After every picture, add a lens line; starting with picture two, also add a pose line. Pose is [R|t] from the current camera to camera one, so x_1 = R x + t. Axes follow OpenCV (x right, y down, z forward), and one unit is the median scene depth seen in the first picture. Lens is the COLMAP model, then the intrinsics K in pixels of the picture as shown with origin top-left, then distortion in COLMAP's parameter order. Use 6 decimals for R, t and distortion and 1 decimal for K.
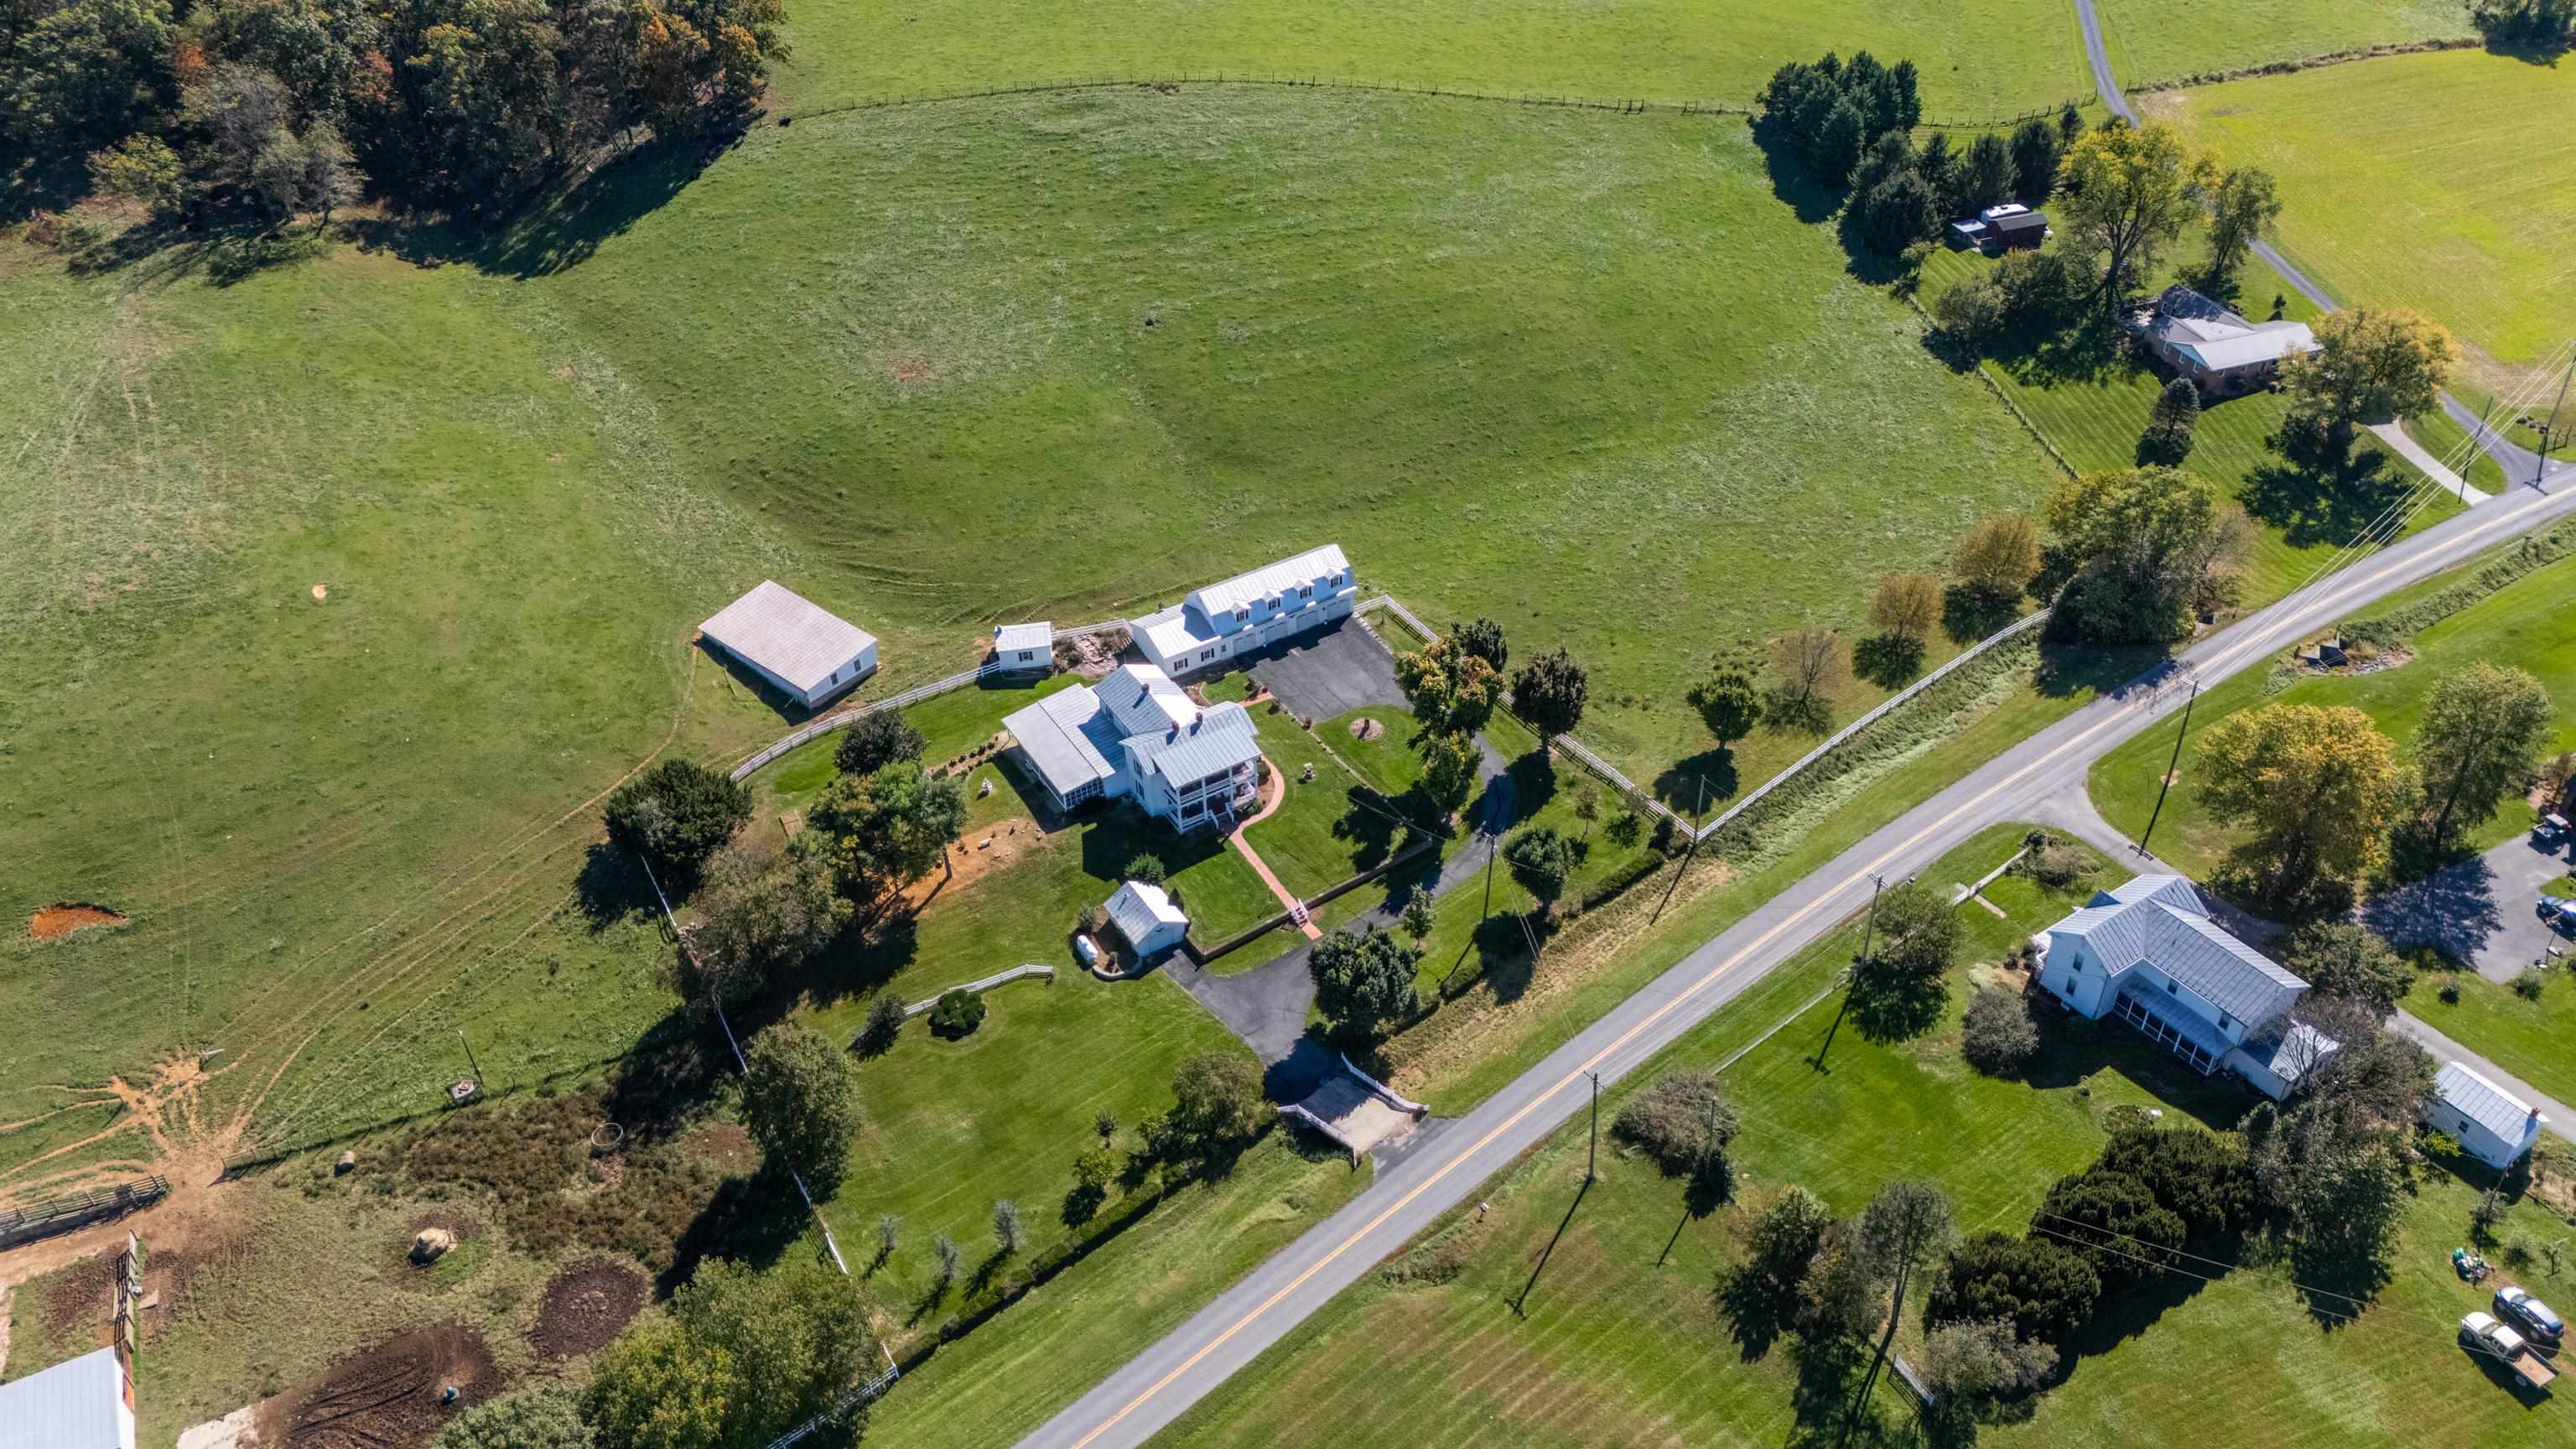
lens RADIAL K [[1885.2, 0, 1277.2], [0, 1885.2, 726.4], [0, 0, 1]] dist [0.065537, -0.058483]
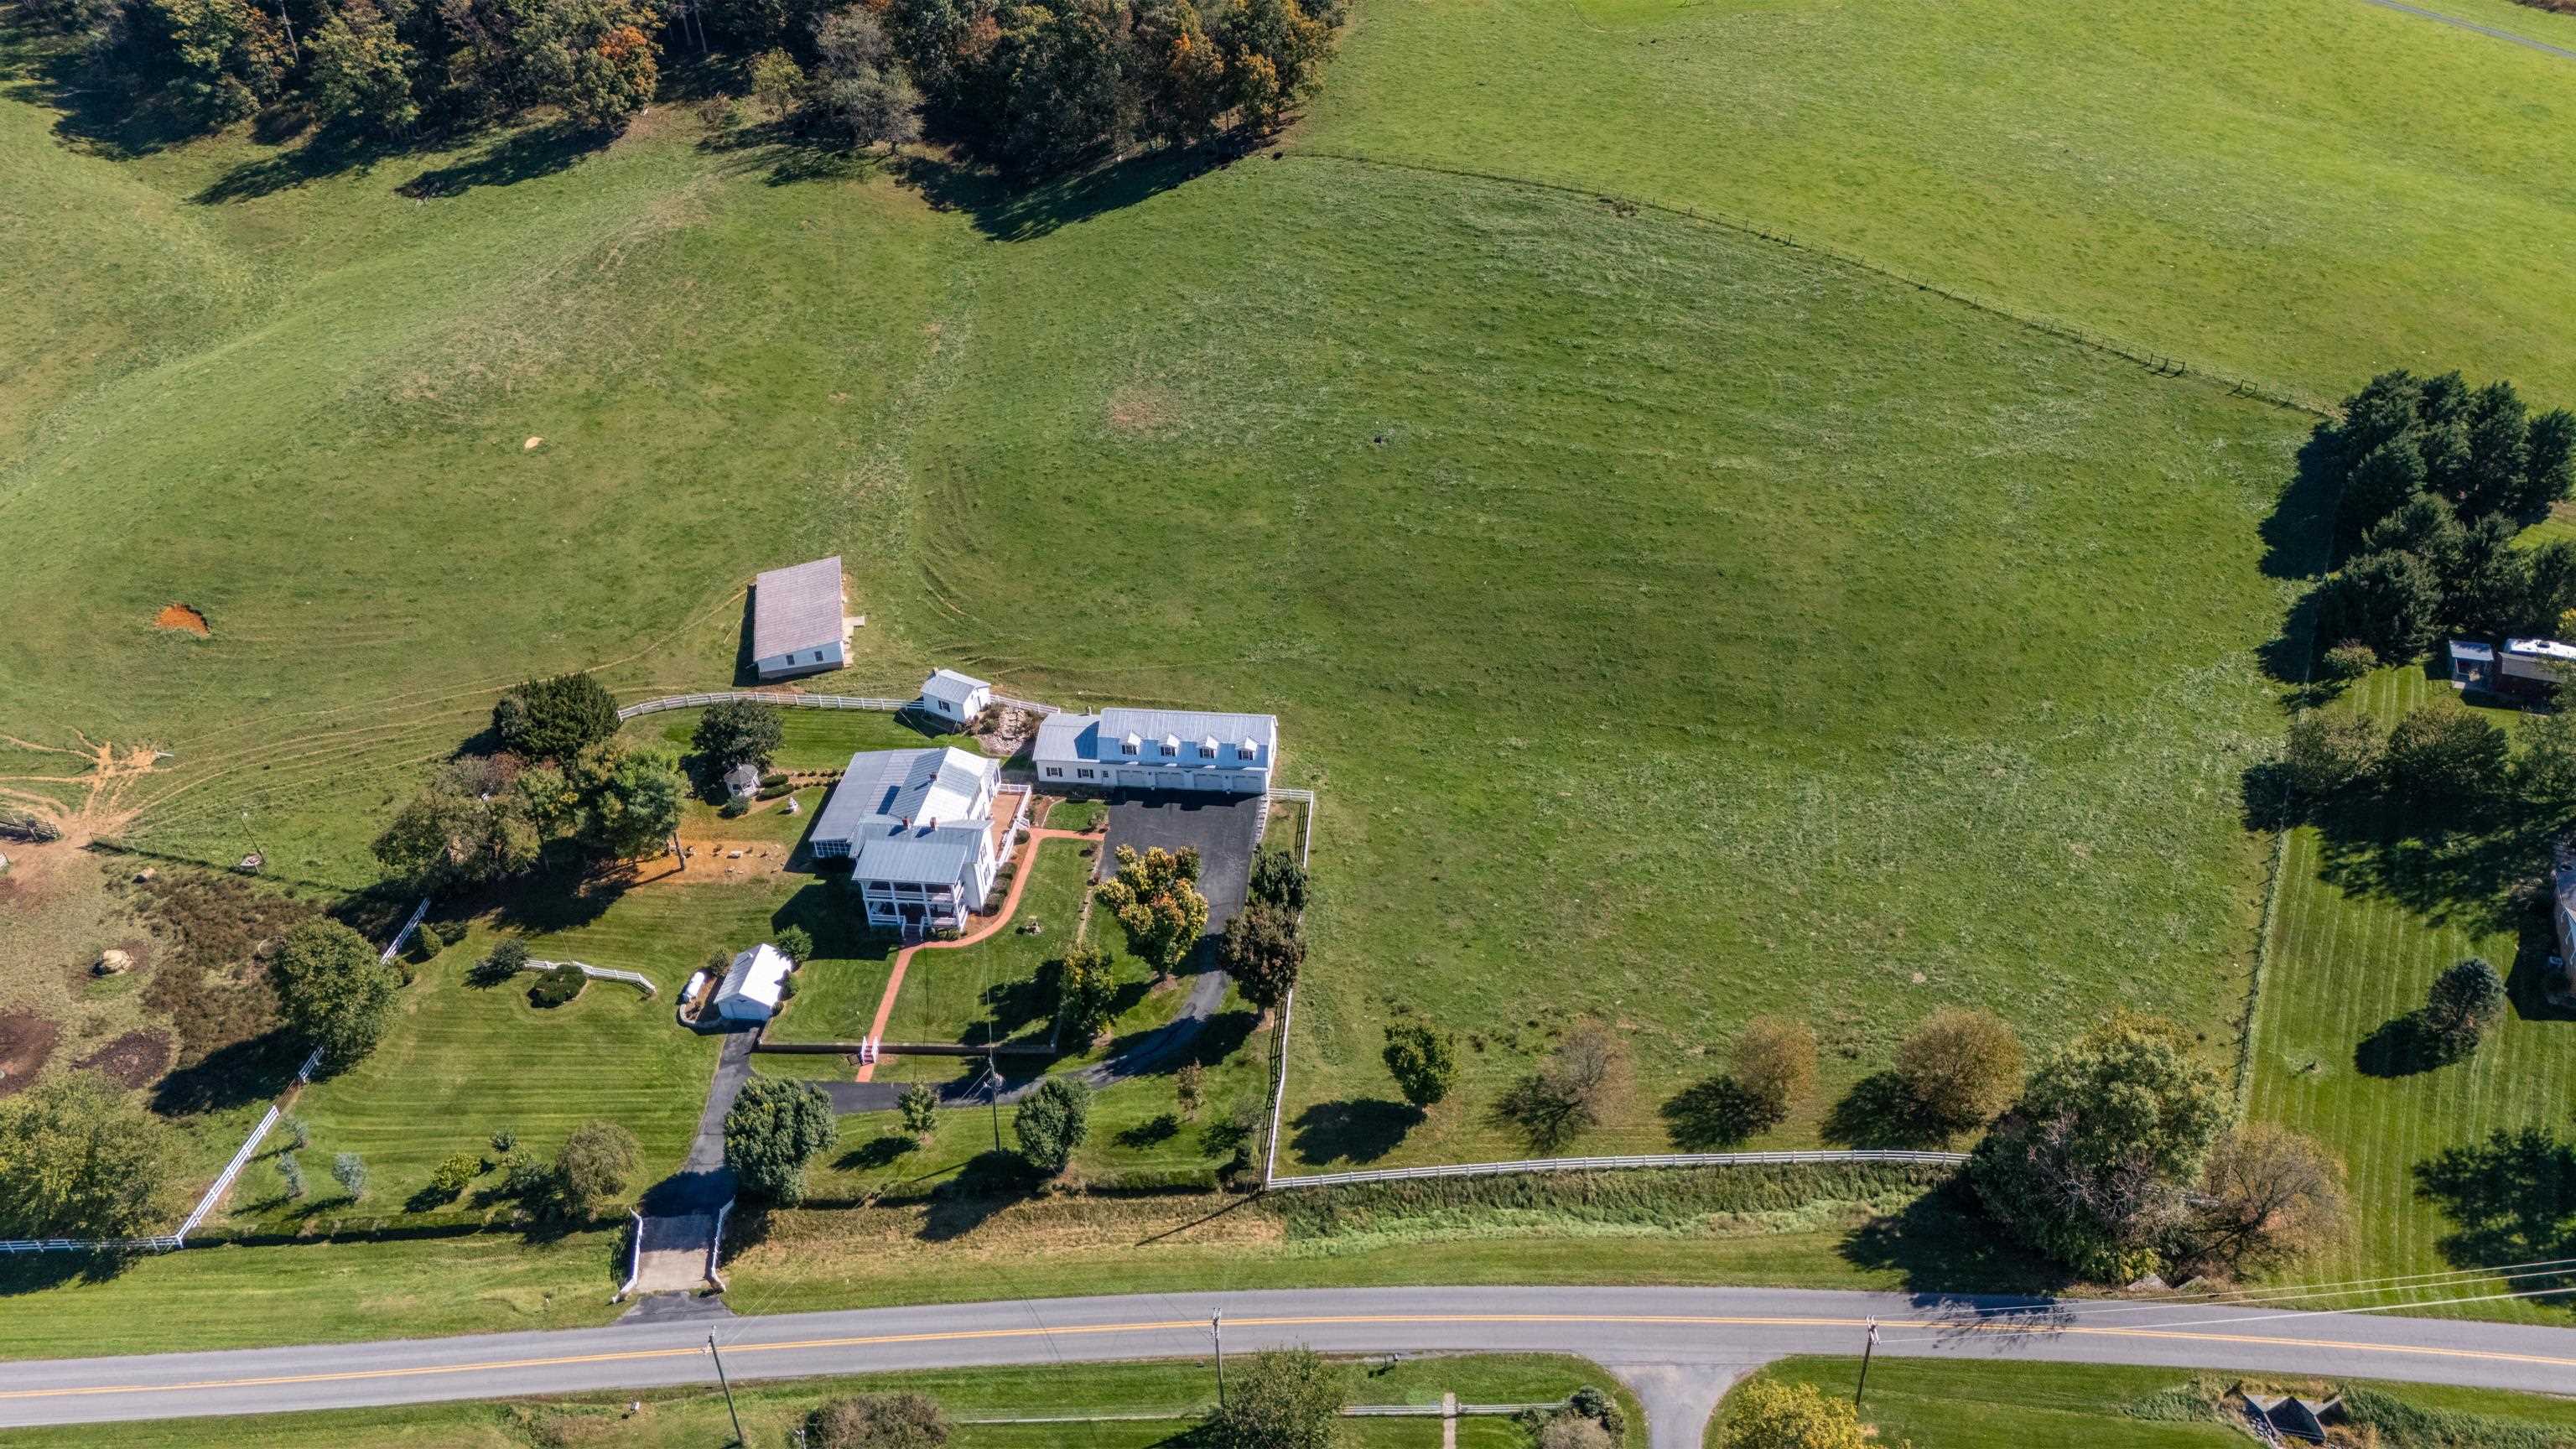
lens RADIAL K [[1885.2, 0, 1295.2], [0, 1885.2, 710.5], [0, 0, 1]] dist [0.065537, -0.058483]
pose [[0.788751, 0.363438, -0.495767, 0.530220], [-0.369012, 0.924961, 0.090984, -0.202088], [0.491632, 0.111180, 0.863676, 0.230898]]
